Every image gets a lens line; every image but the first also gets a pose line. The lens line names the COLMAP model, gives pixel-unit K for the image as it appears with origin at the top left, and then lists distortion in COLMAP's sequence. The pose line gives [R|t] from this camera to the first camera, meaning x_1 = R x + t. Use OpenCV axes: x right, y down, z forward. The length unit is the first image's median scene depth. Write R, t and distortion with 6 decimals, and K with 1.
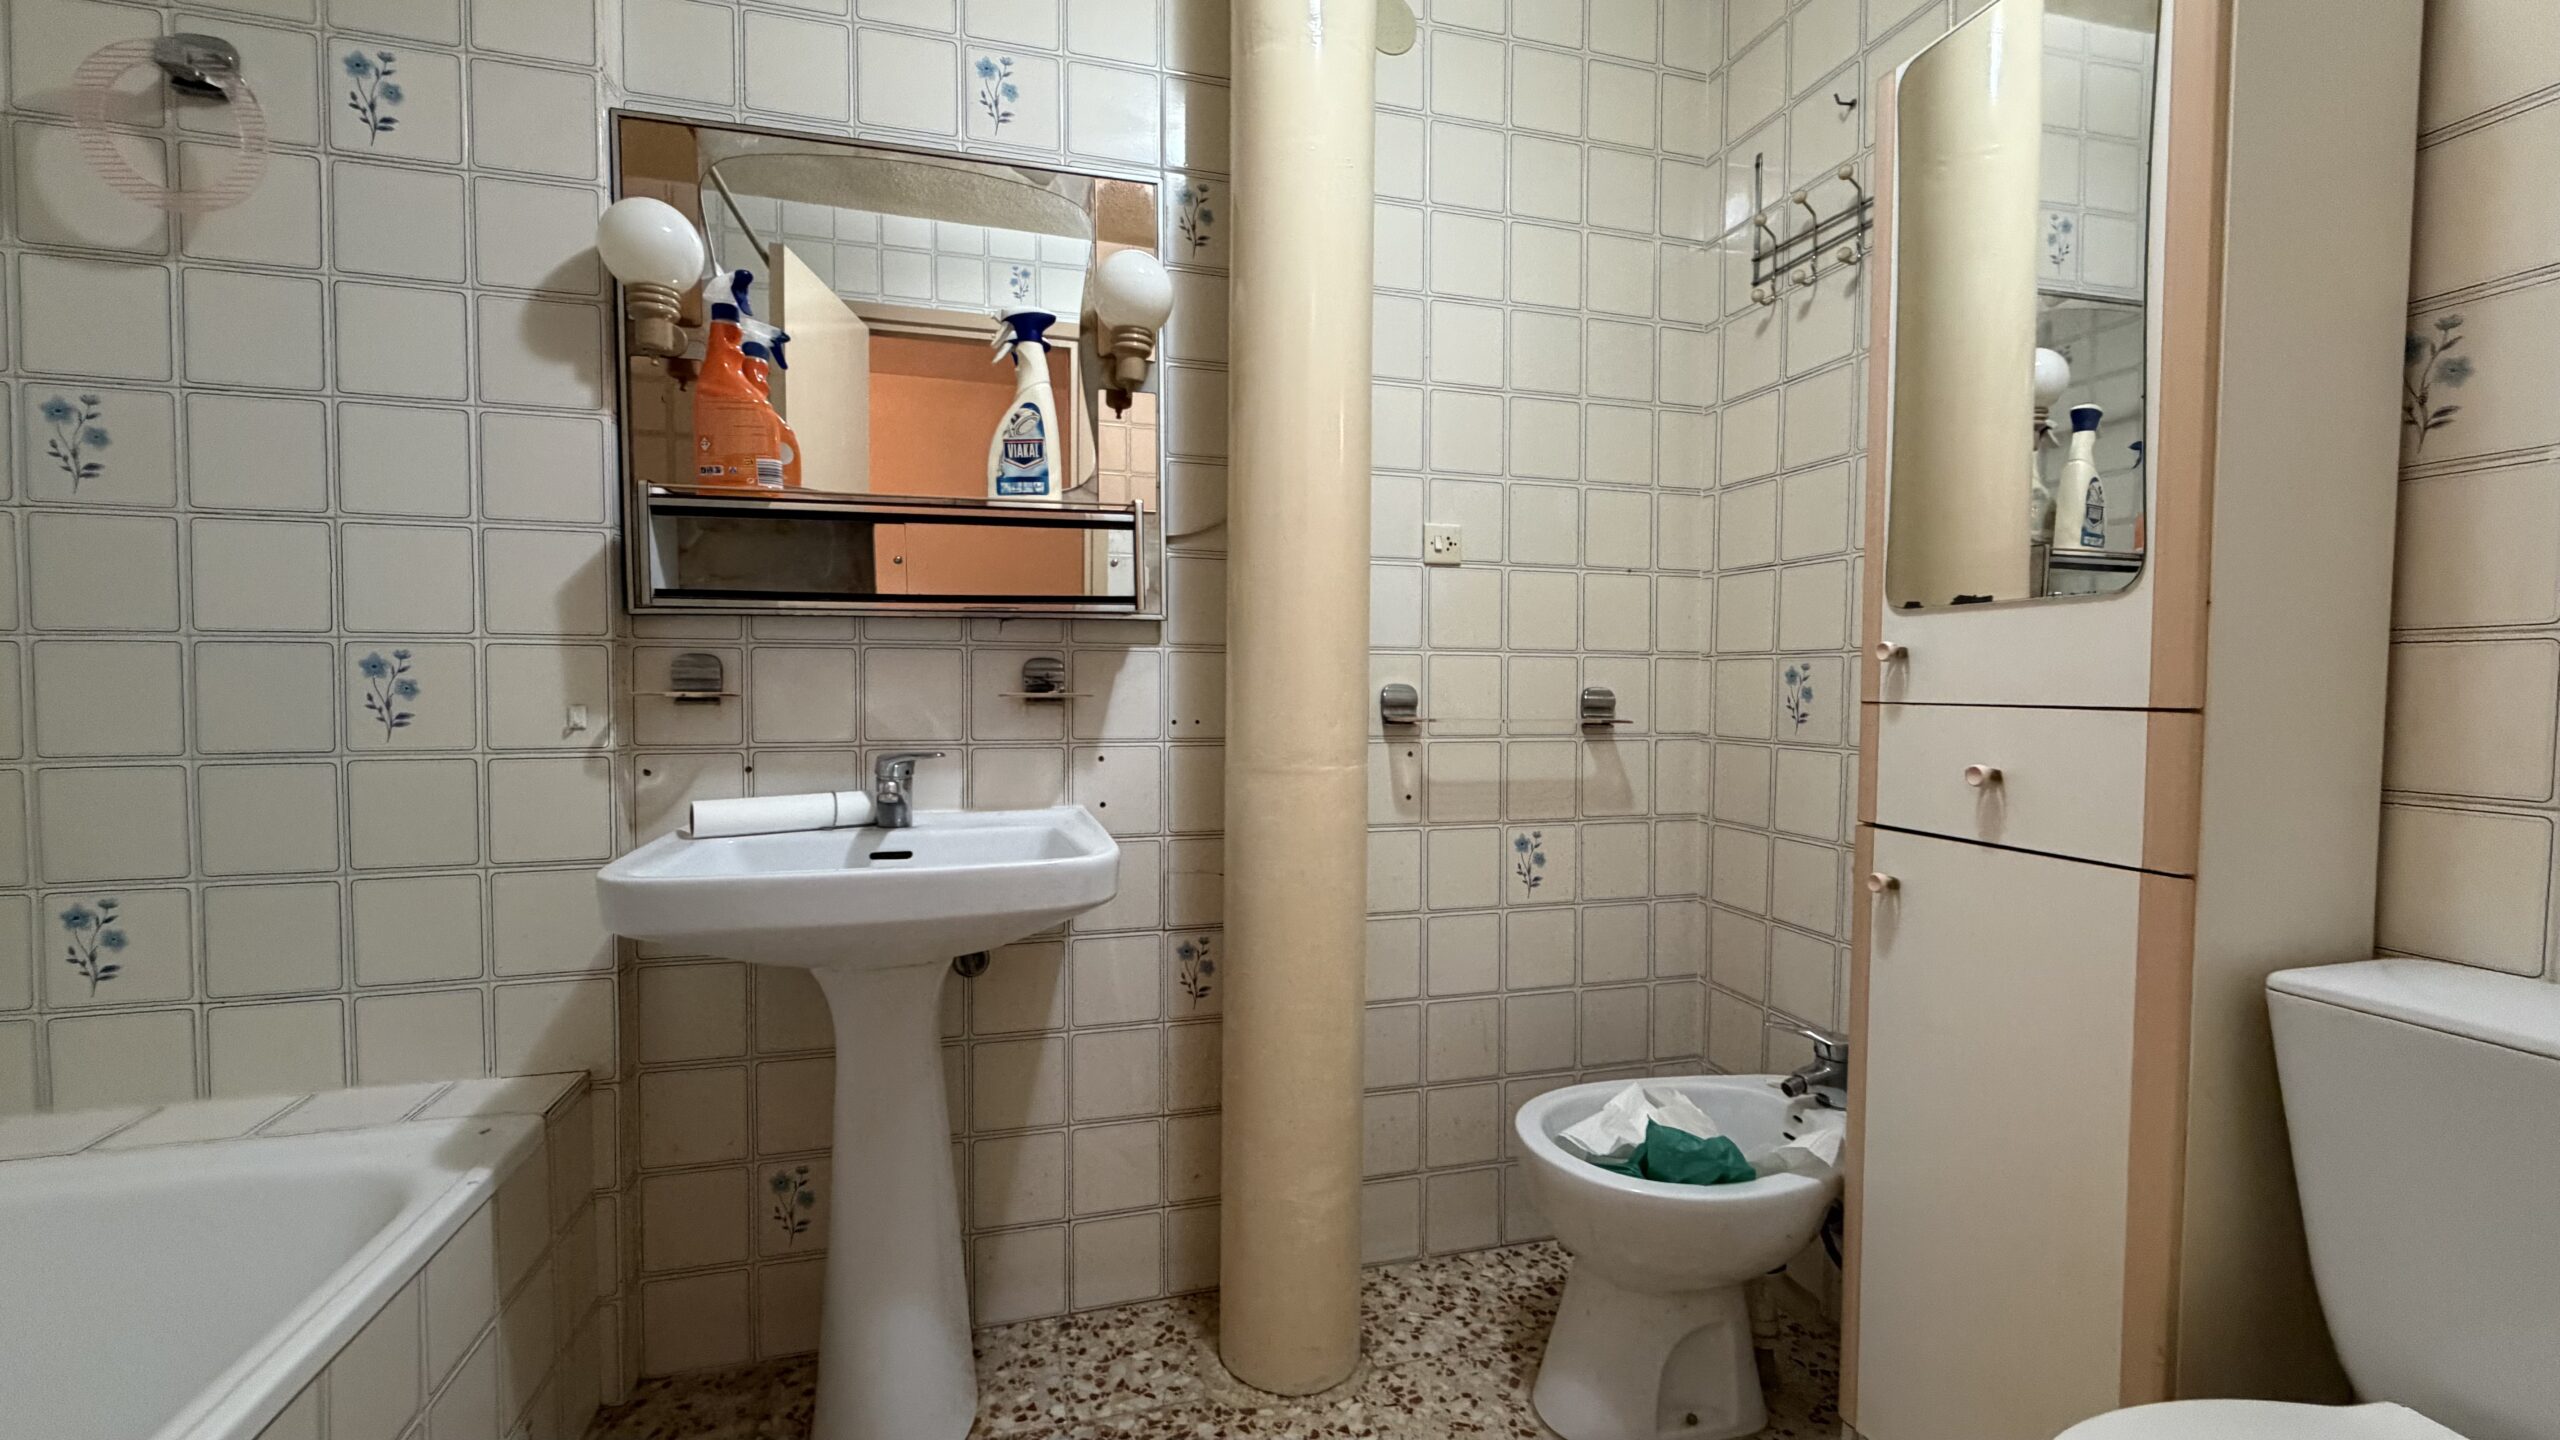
lens RADIAL K [[1021.9, 0, 1282.5], [0, 1021.9, 714.9], [0, 0, 1]] dist [0.002496, 0.000075]
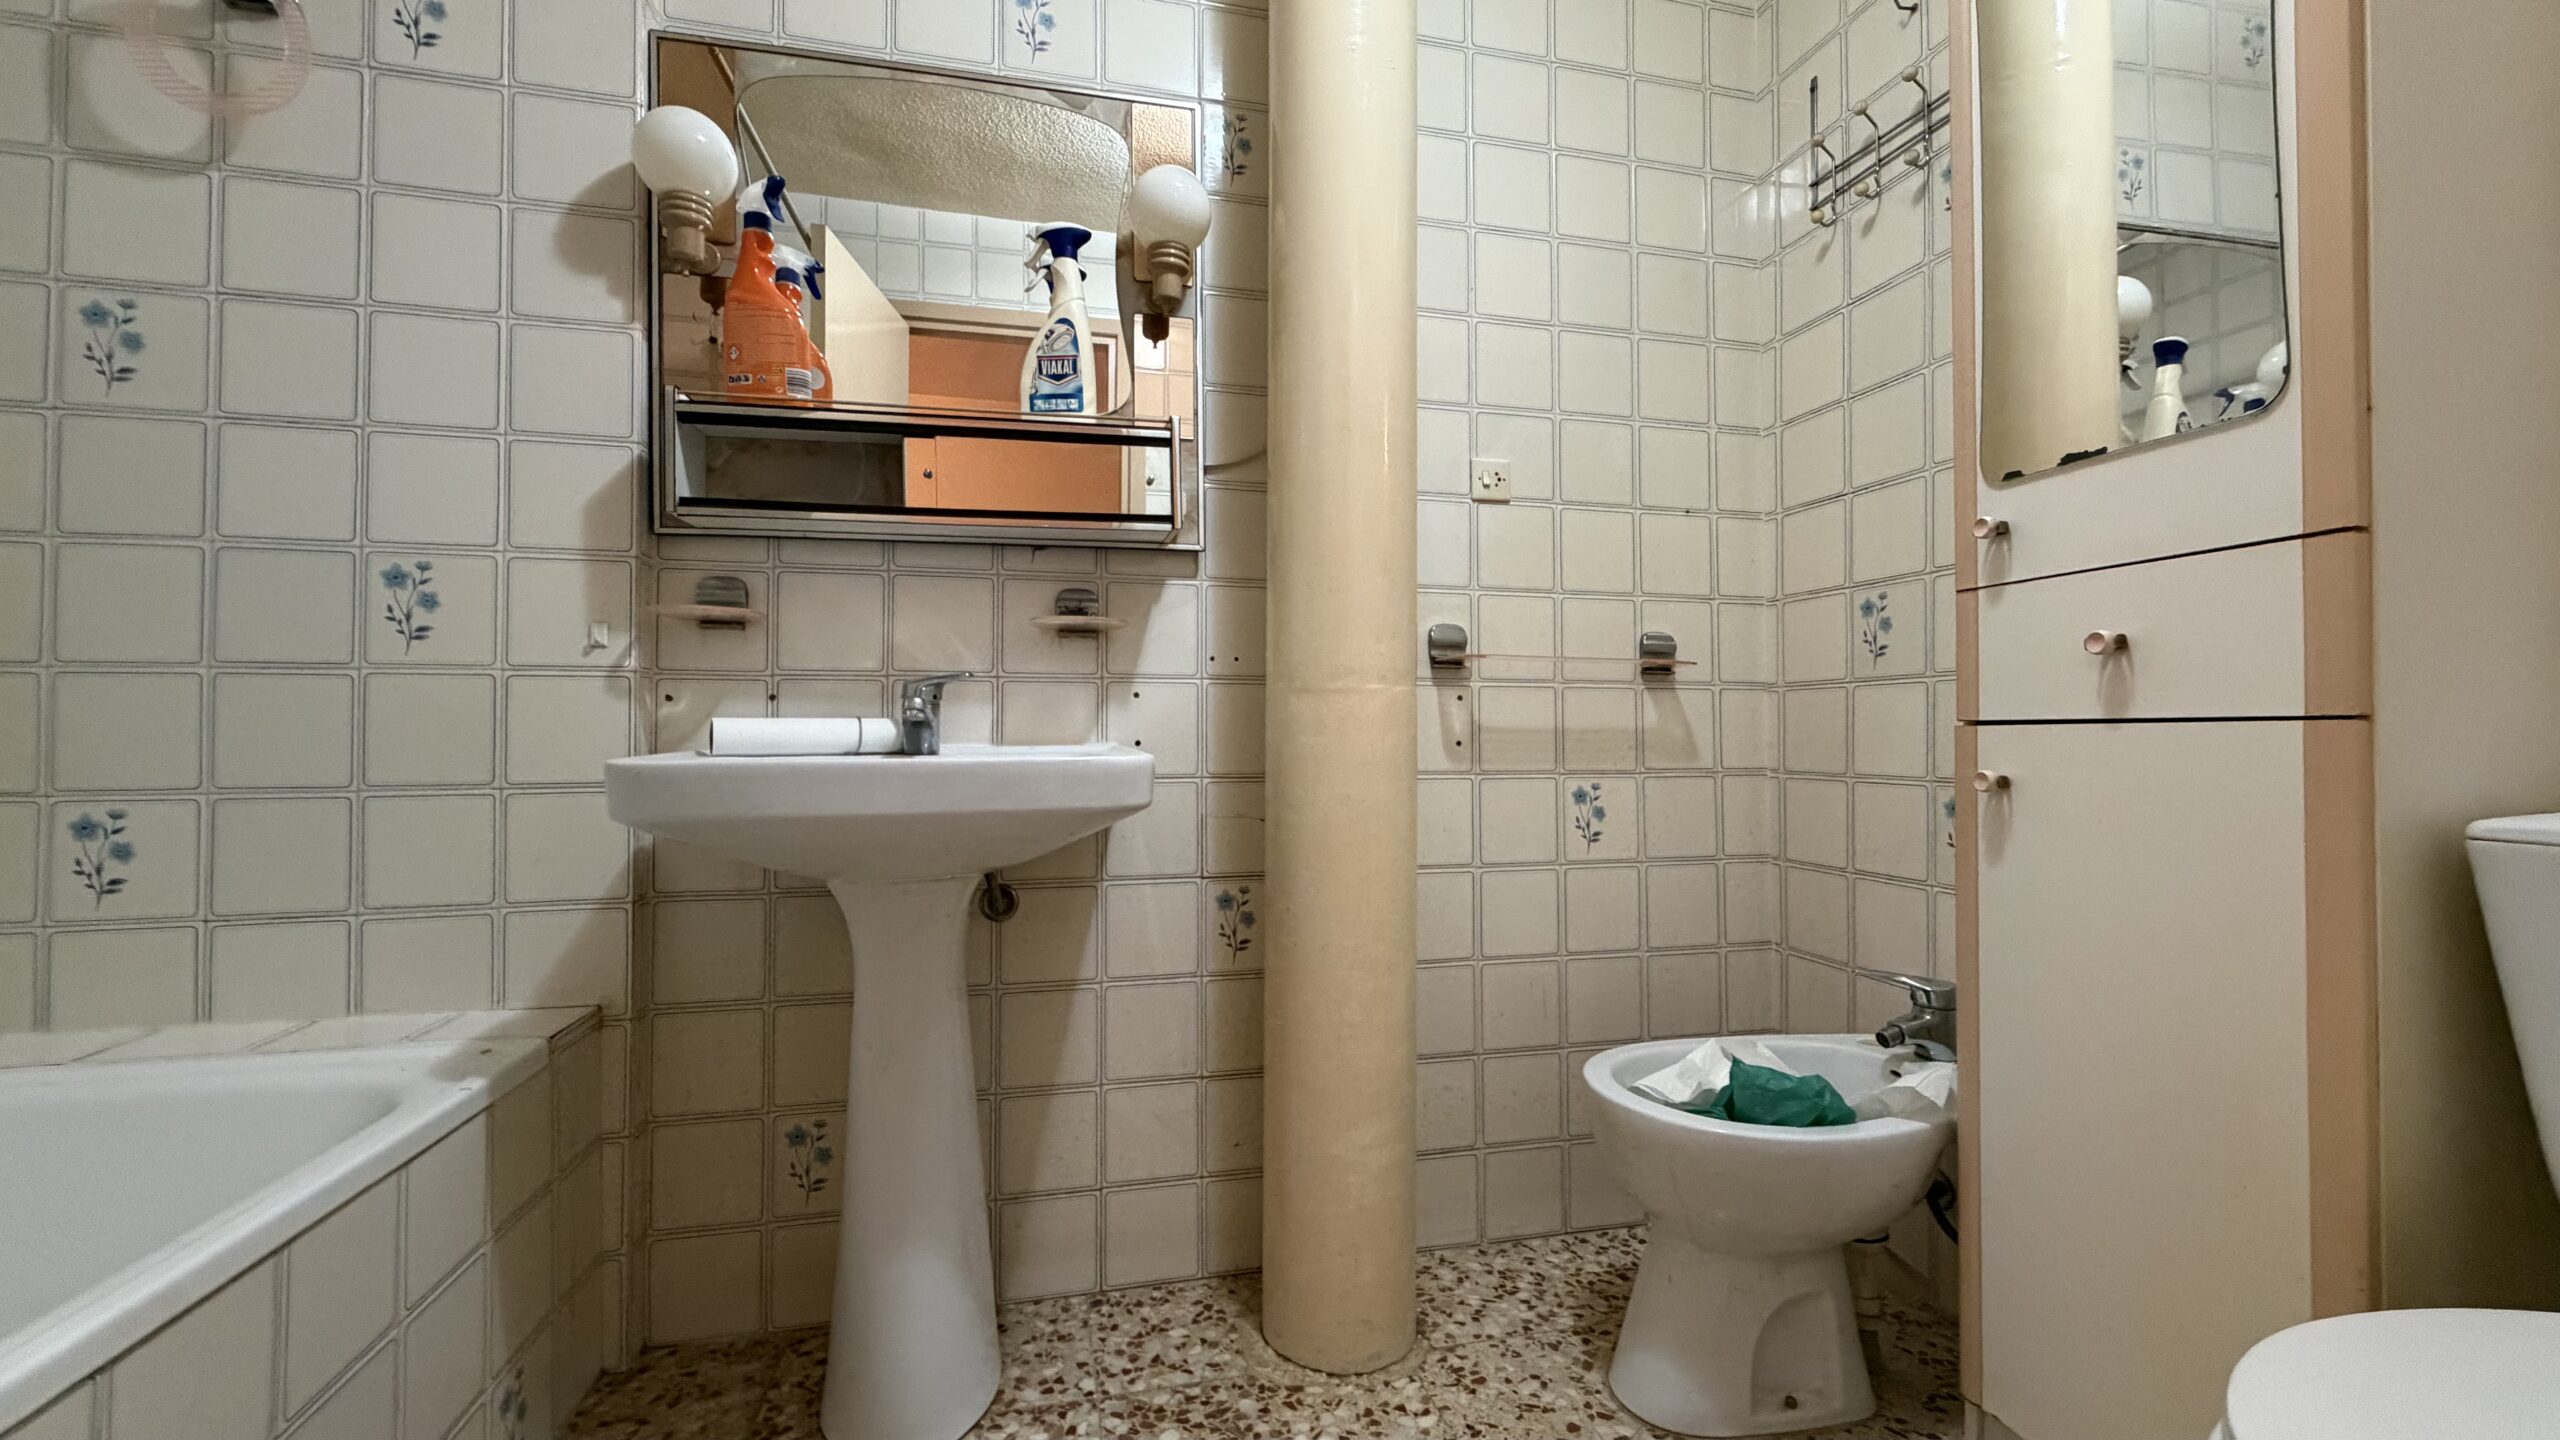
lens RADIAL K [[1021.9, 0, 1283.0], [0, 1021.9, 719.1], [0, 0, 1]] dist [0.002496, 0.000075]
pose [[0.999378, -0.006315, -0.034705, -0.007940], [0.004480, 0.998601, -0.052690, 0.127062], [0.034989, 0.052502, 0.998008, 0.055850]]
